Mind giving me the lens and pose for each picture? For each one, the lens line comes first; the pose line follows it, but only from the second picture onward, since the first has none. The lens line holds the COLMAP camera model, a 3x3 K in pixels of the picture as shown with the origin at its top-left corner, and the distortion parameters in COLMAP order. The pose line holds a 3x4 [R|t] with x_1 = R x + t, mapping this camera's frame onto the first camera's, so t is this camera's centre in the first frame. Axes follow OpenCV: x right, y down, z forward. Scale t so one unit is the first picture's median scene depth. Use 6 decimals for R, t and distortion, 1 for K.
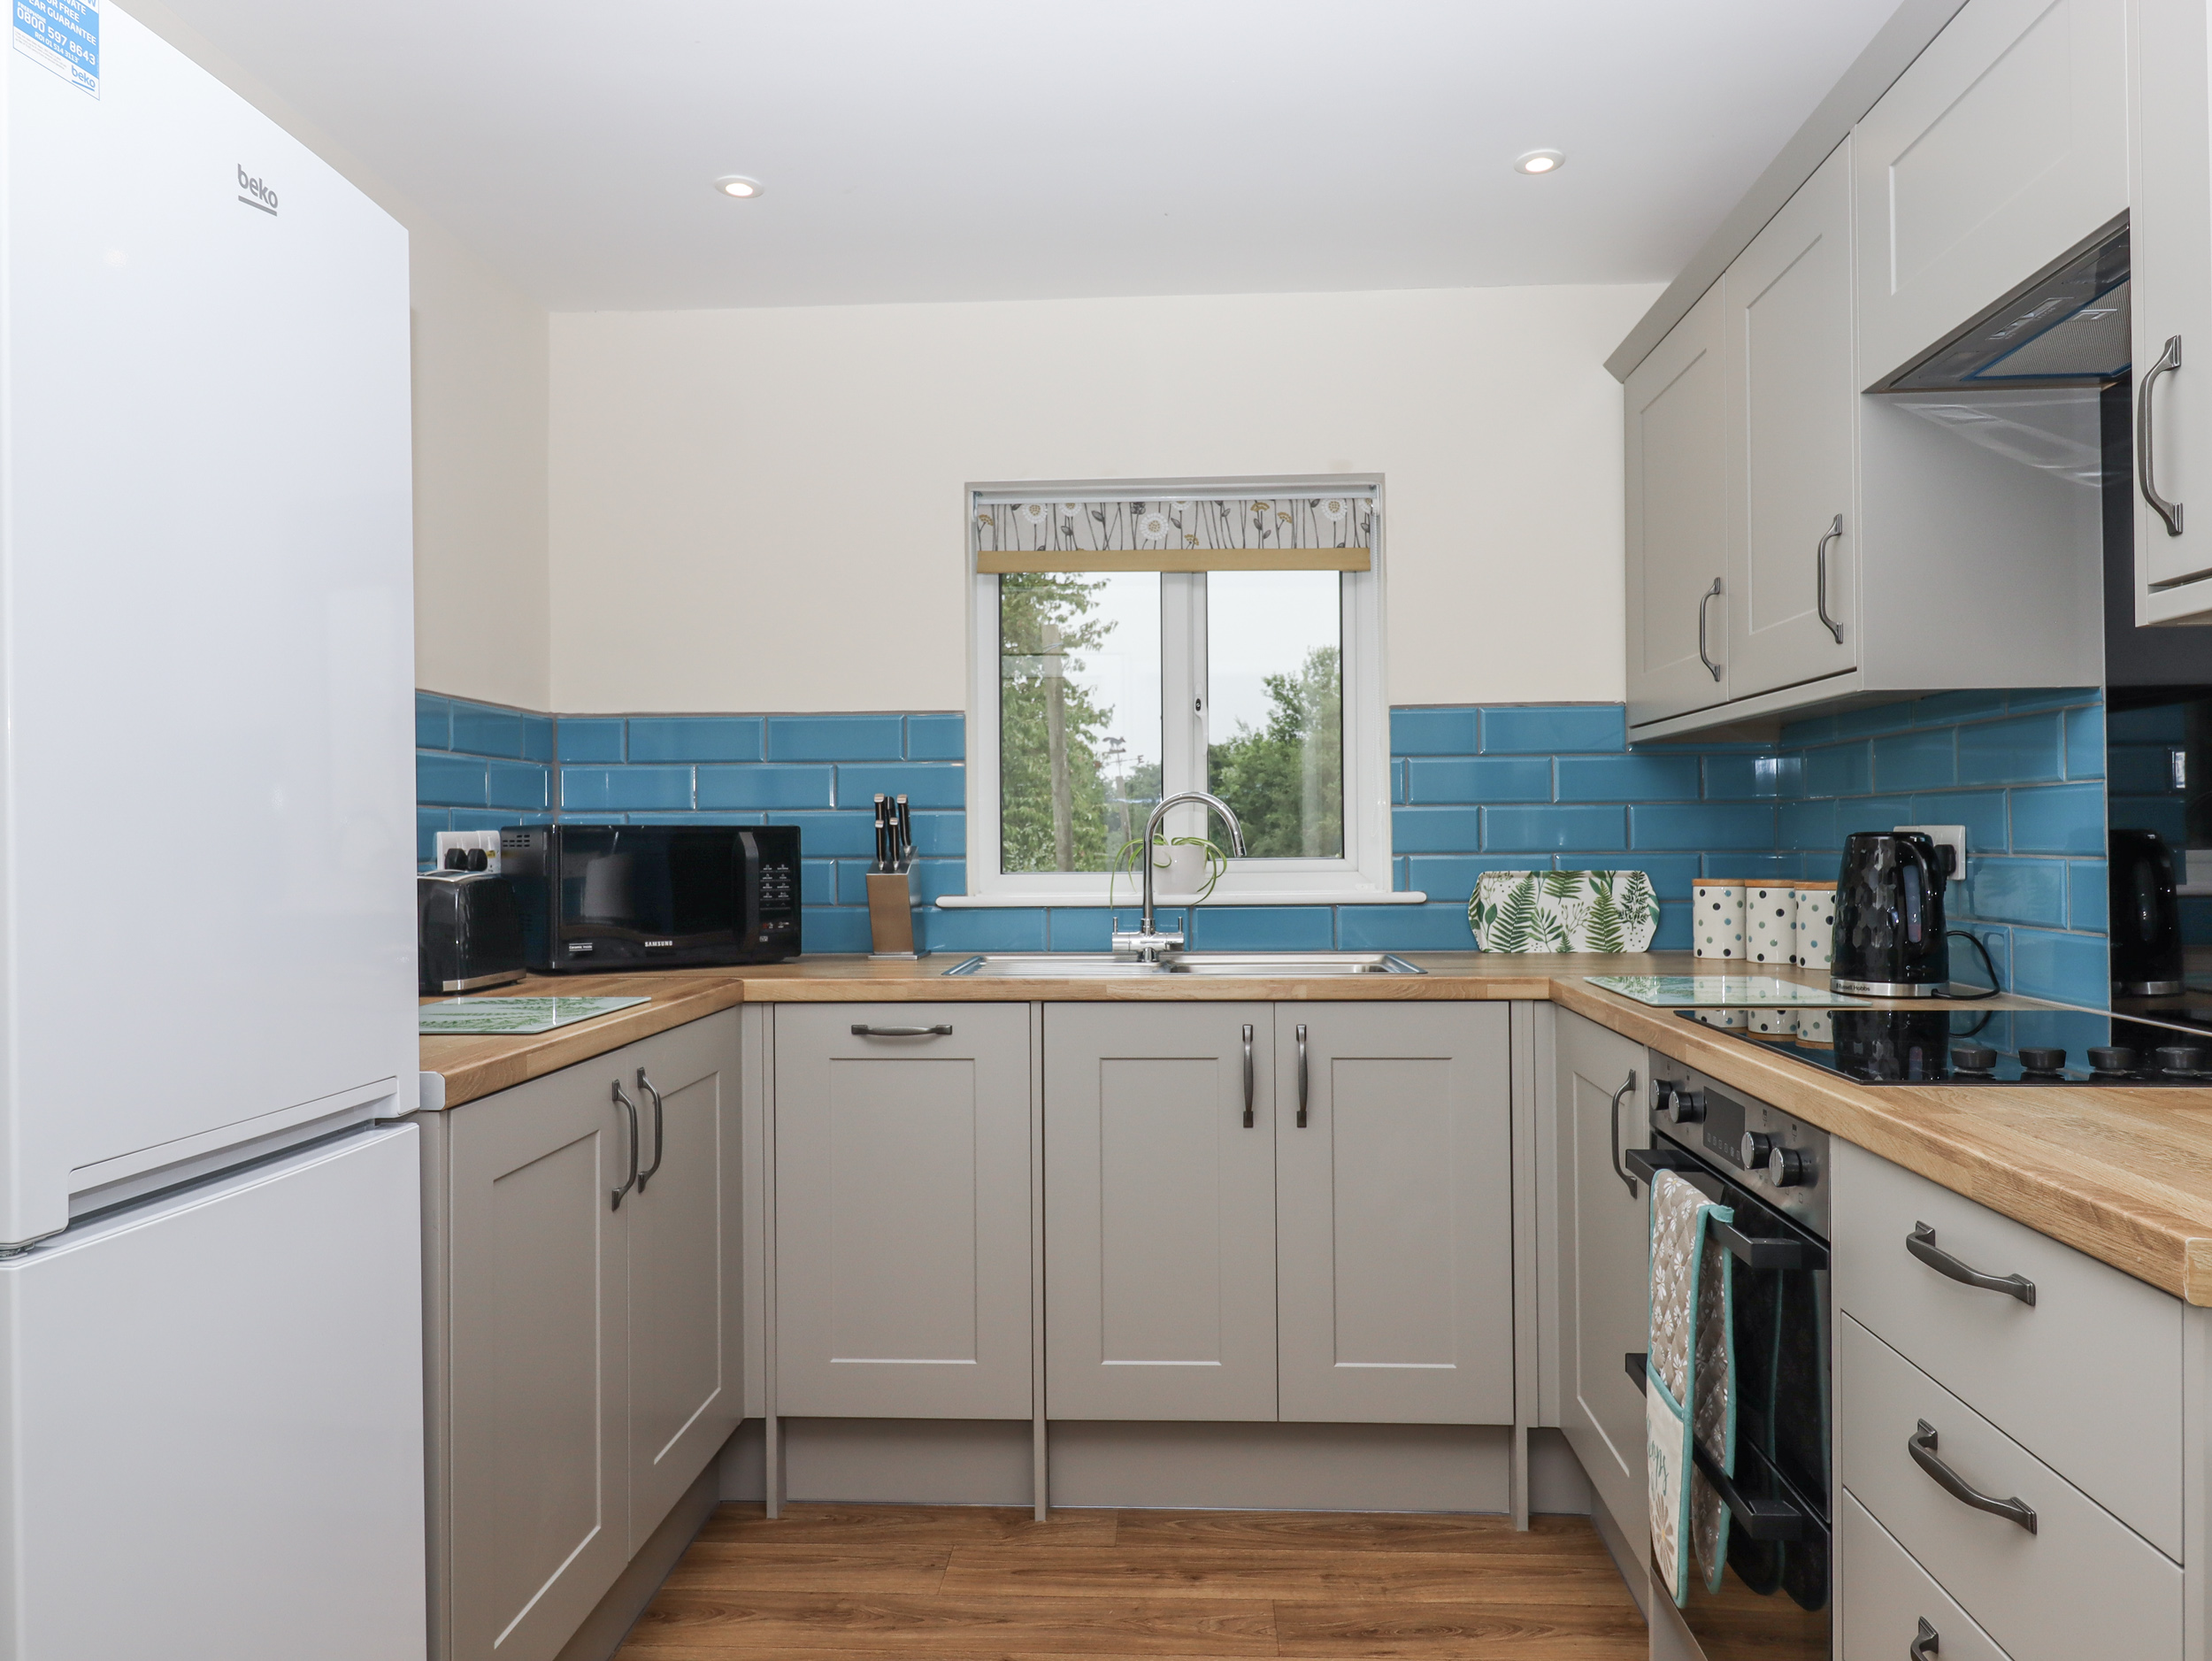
lens RADIAL K [[1520.8, 0, 1112.4], [0, 1520.8, 830.3], [0, 0, 1]] dist [-0.001494, -0.002133]
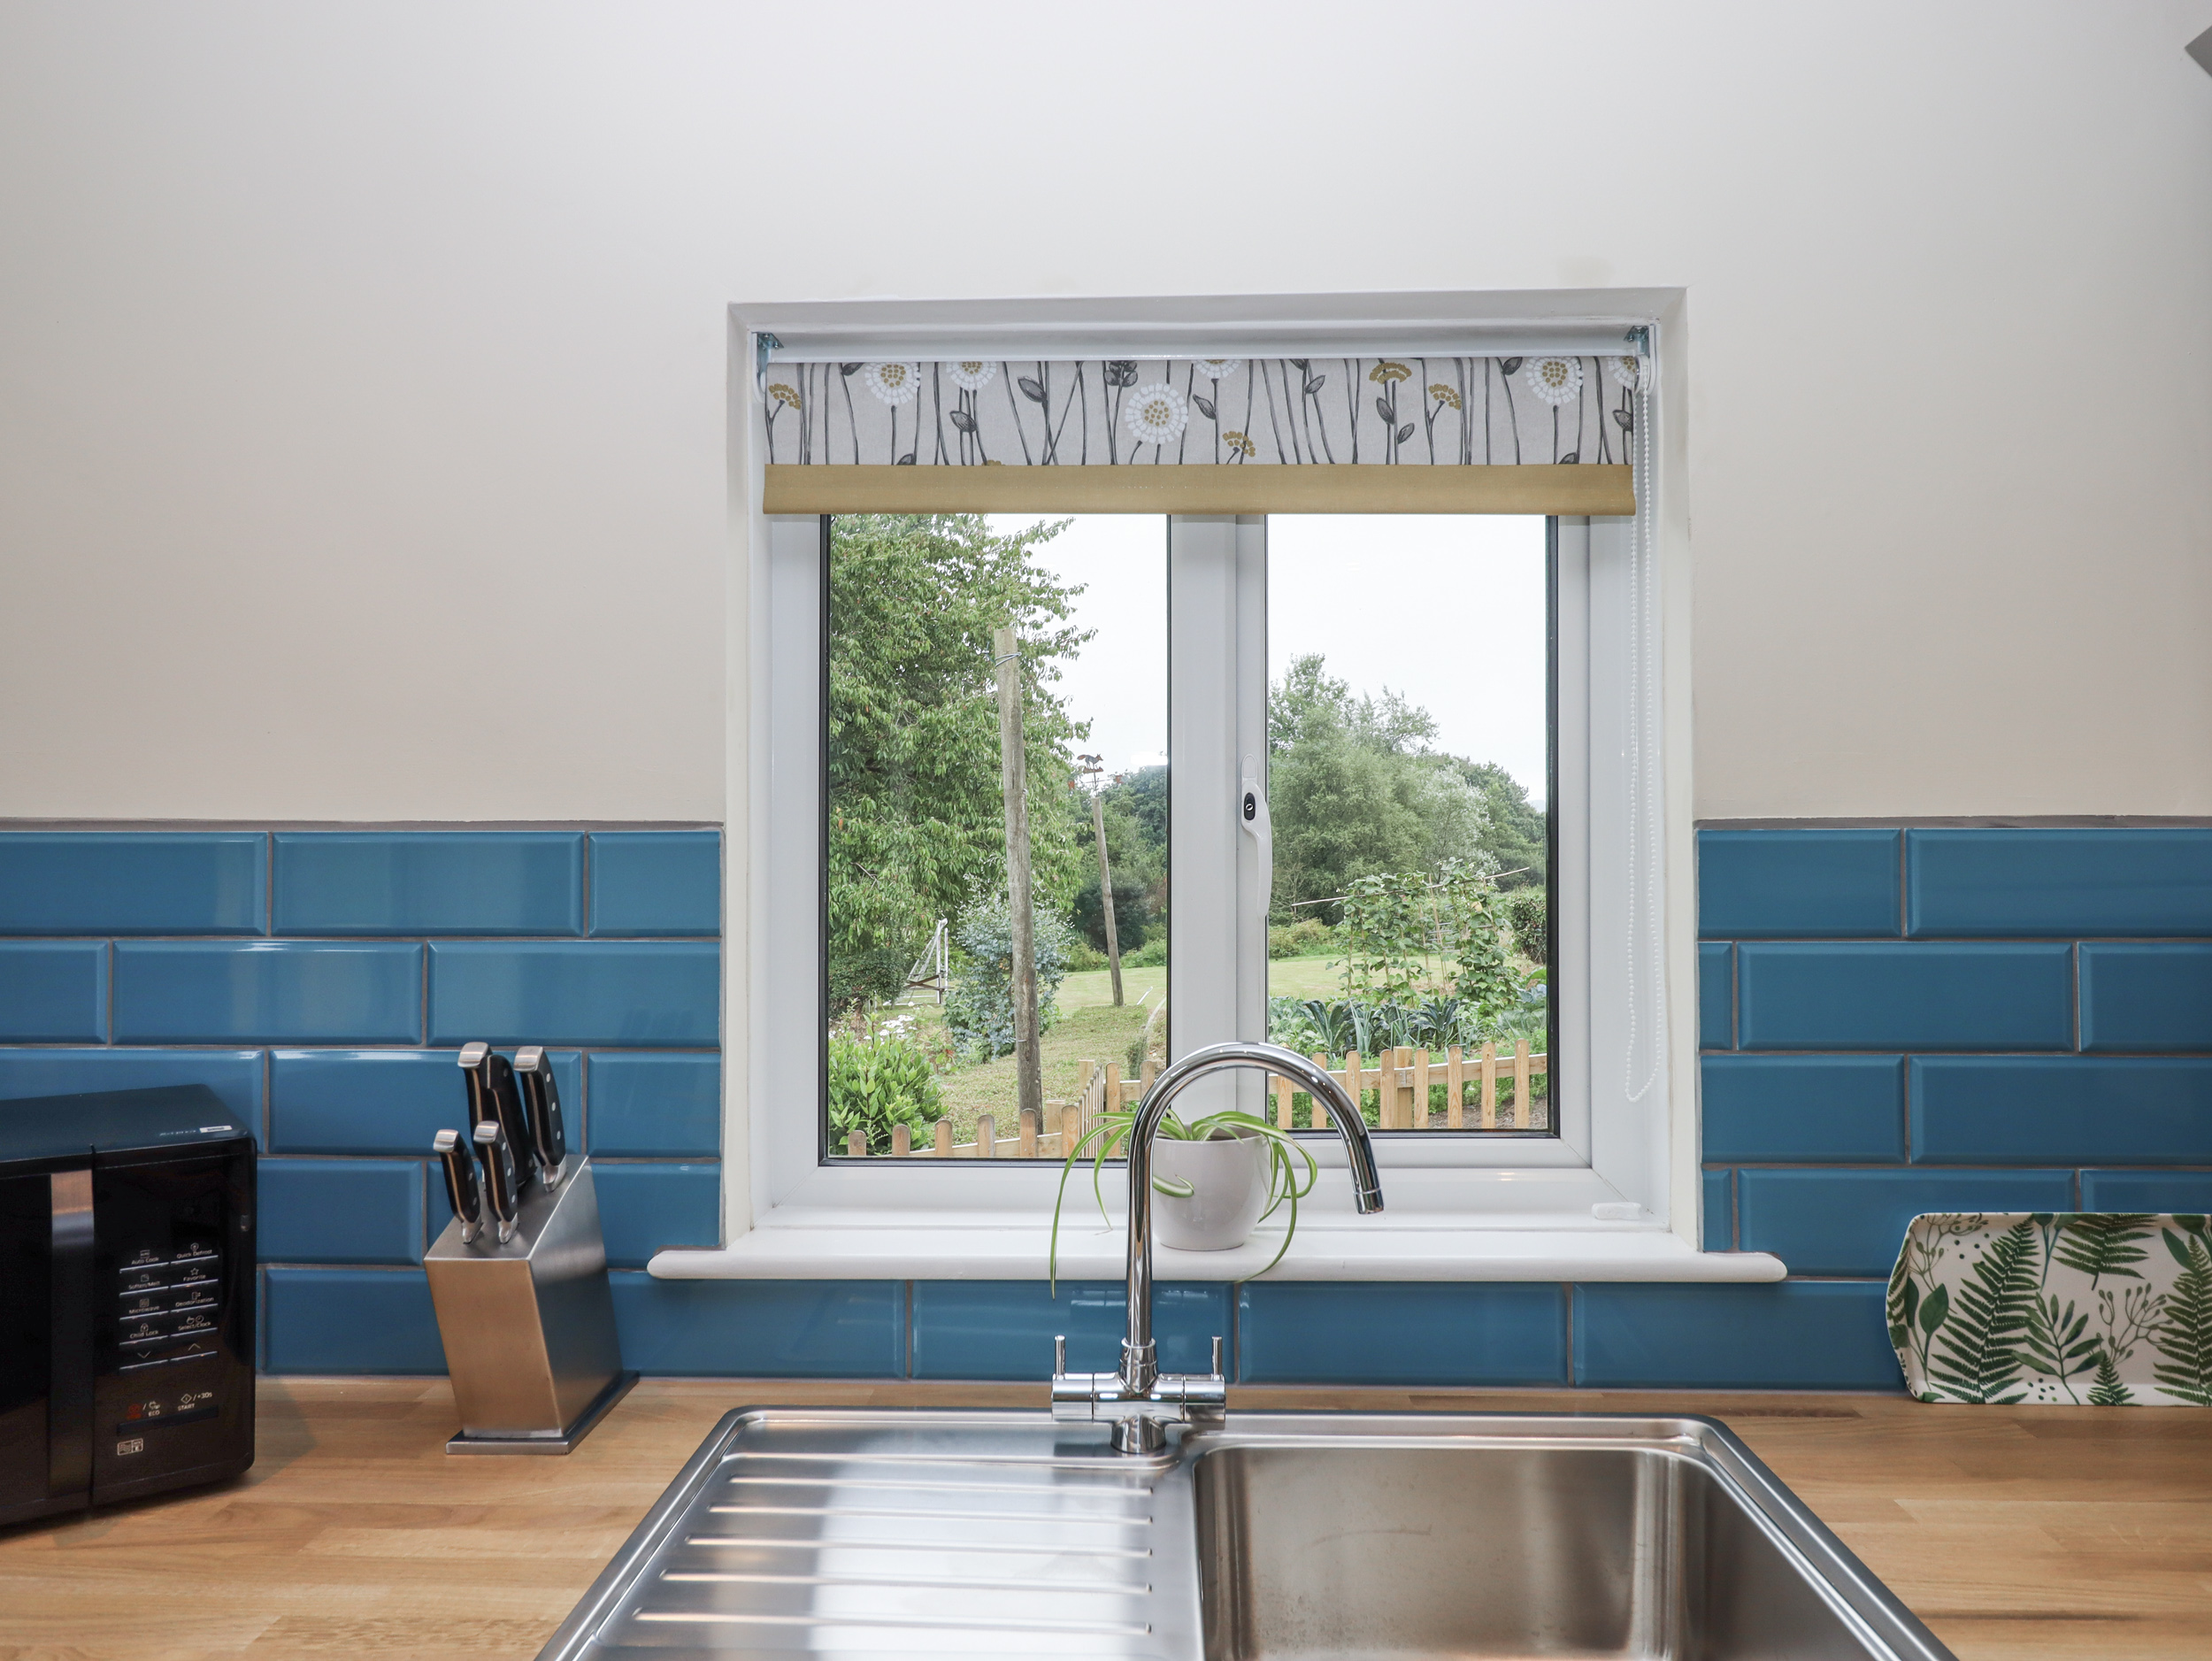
lens RADIAL K [[1516.5, 0, 1118.6], [0, 1516.5, 831.2], [0, 0, 1]] dist [0.005750, -0.010511]
pose [[0.999799, 0.006899, 0.018847, 0.008906], [-0.006831, 0.999970, -0.003675, -0.076120], [-0.018871, 0.003545, 0.999816, 0.566100]]
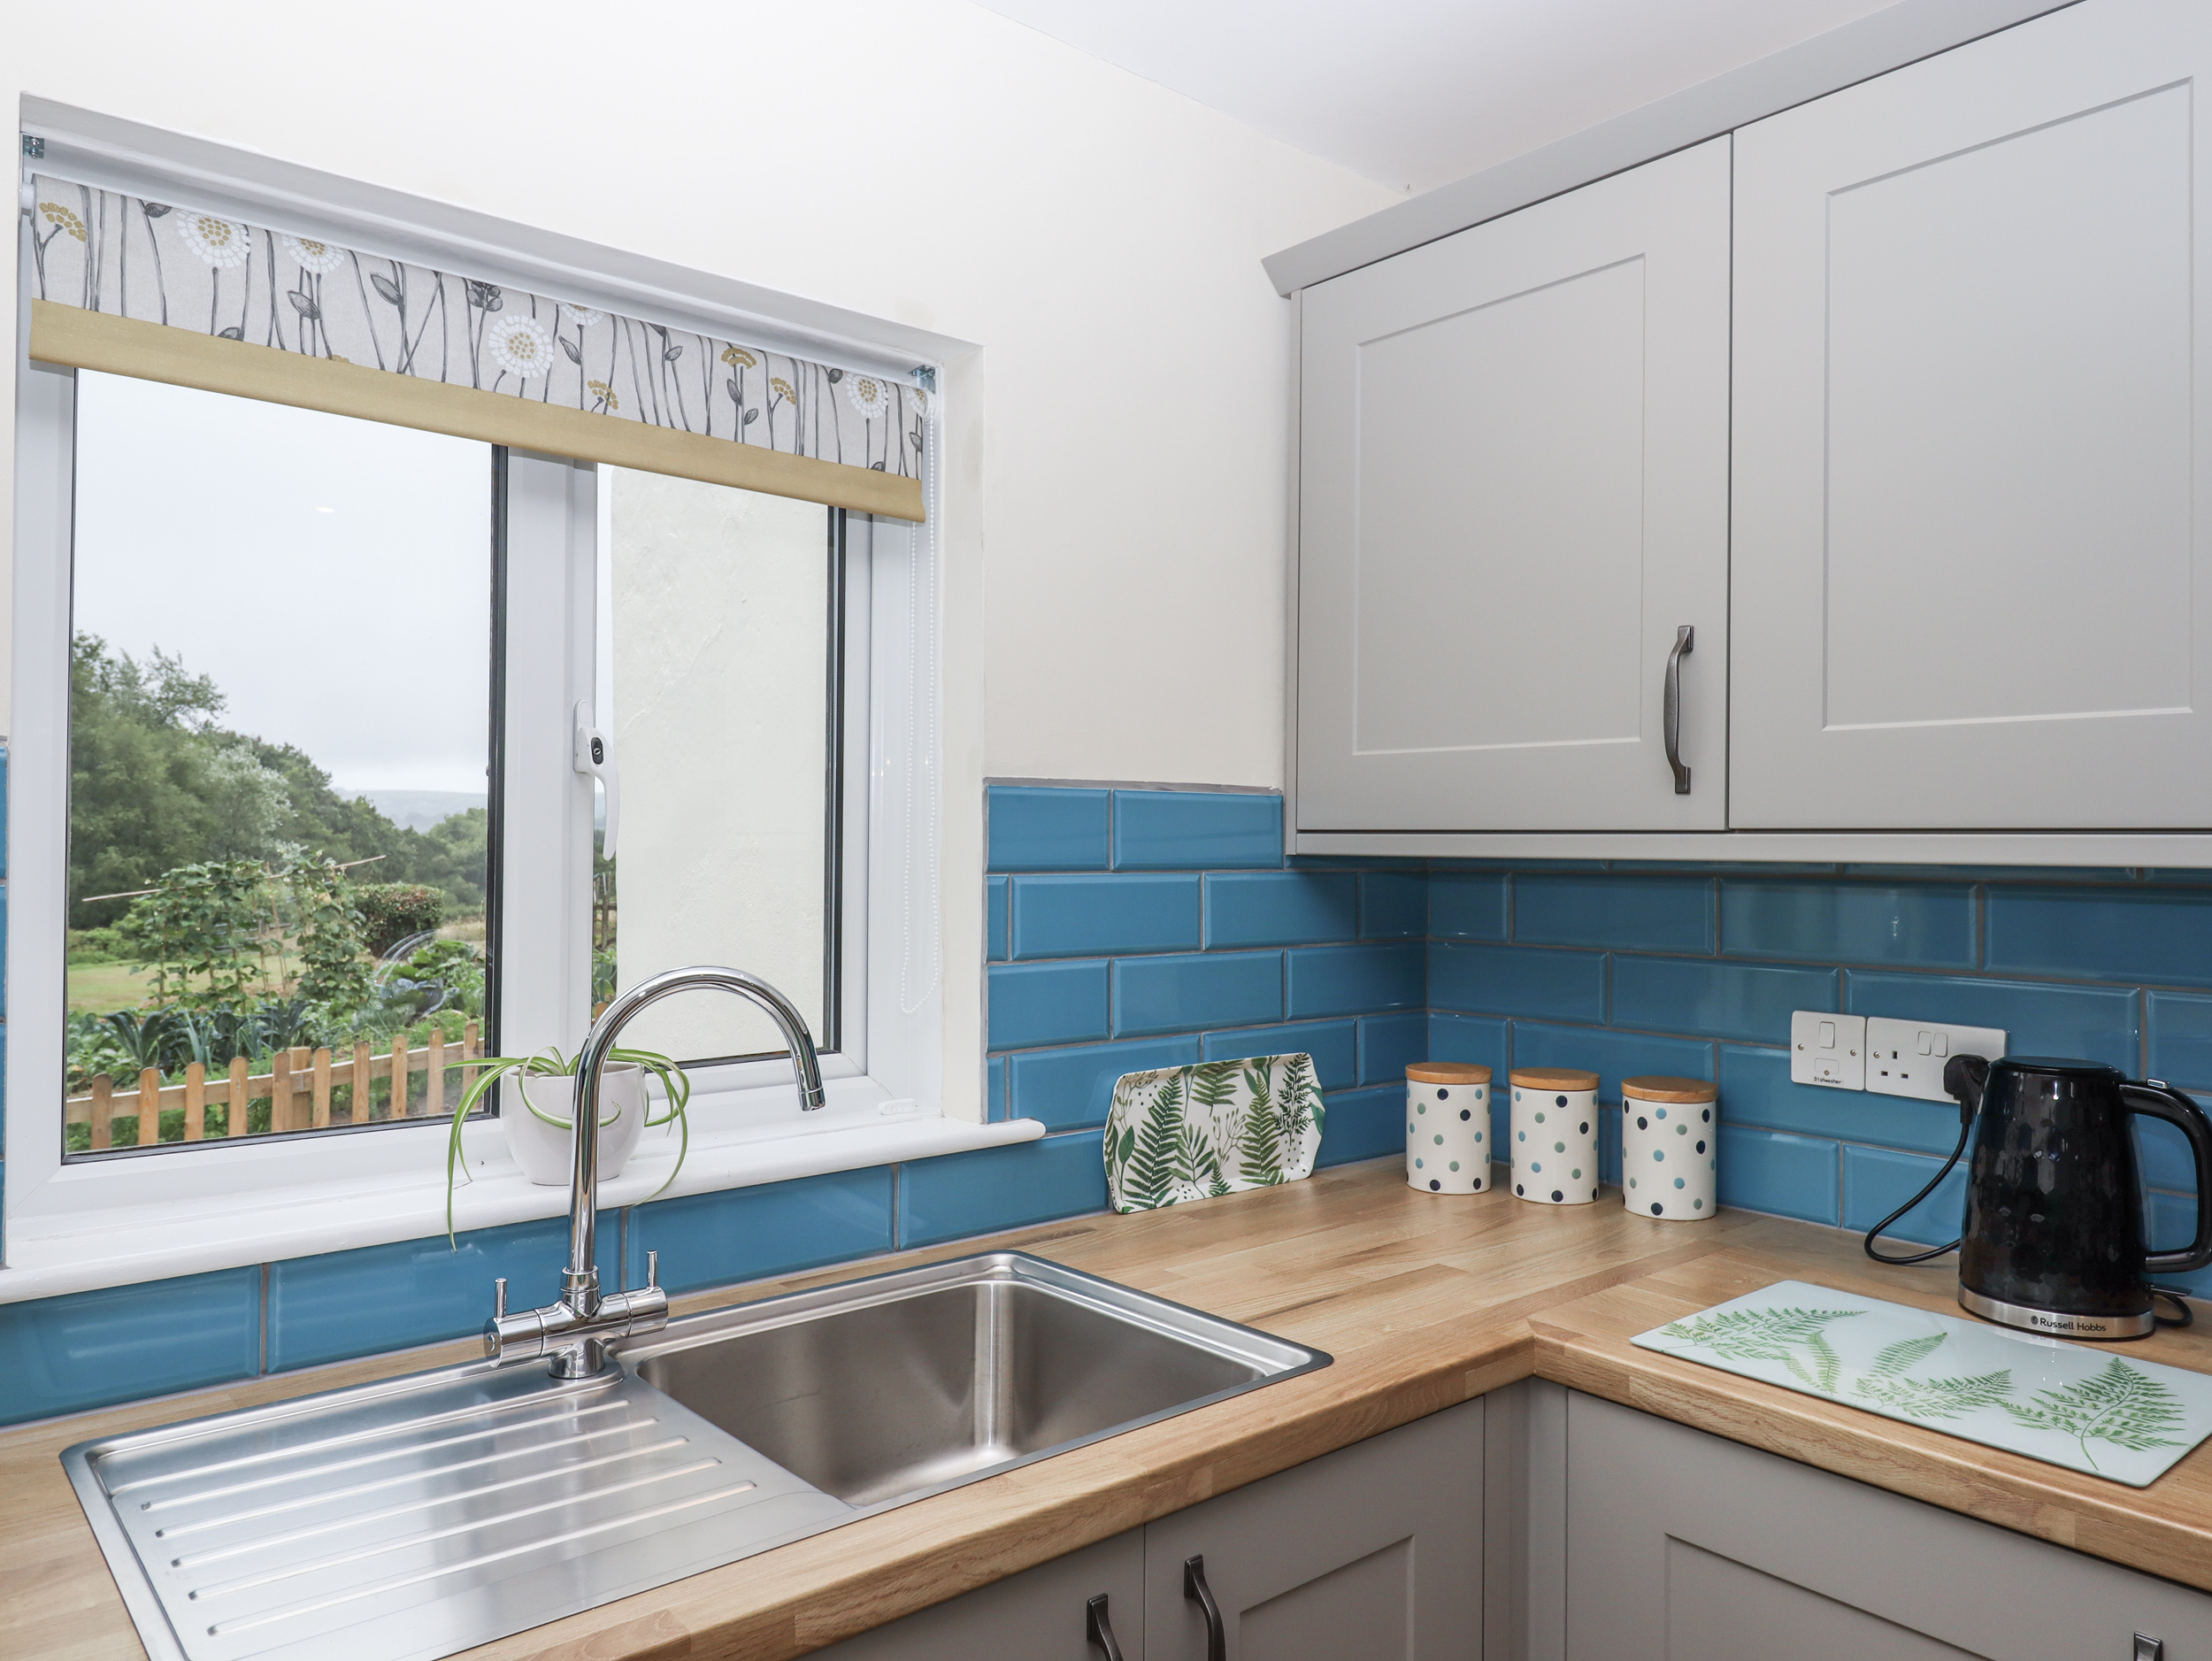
lens RADIAL K [[1516.5, 0, 1118.6], [0, 1516.5, 831.2], [0, 0, 1]] dist [0.005750, -0.010511]
pose [[0.722549, 0.019070, 0.691057, -0.154683], [-0.018049, 0.999799, -0.008718, -0.059133], [-0.691085, -0.006174, 0.722748, 0.574991]]
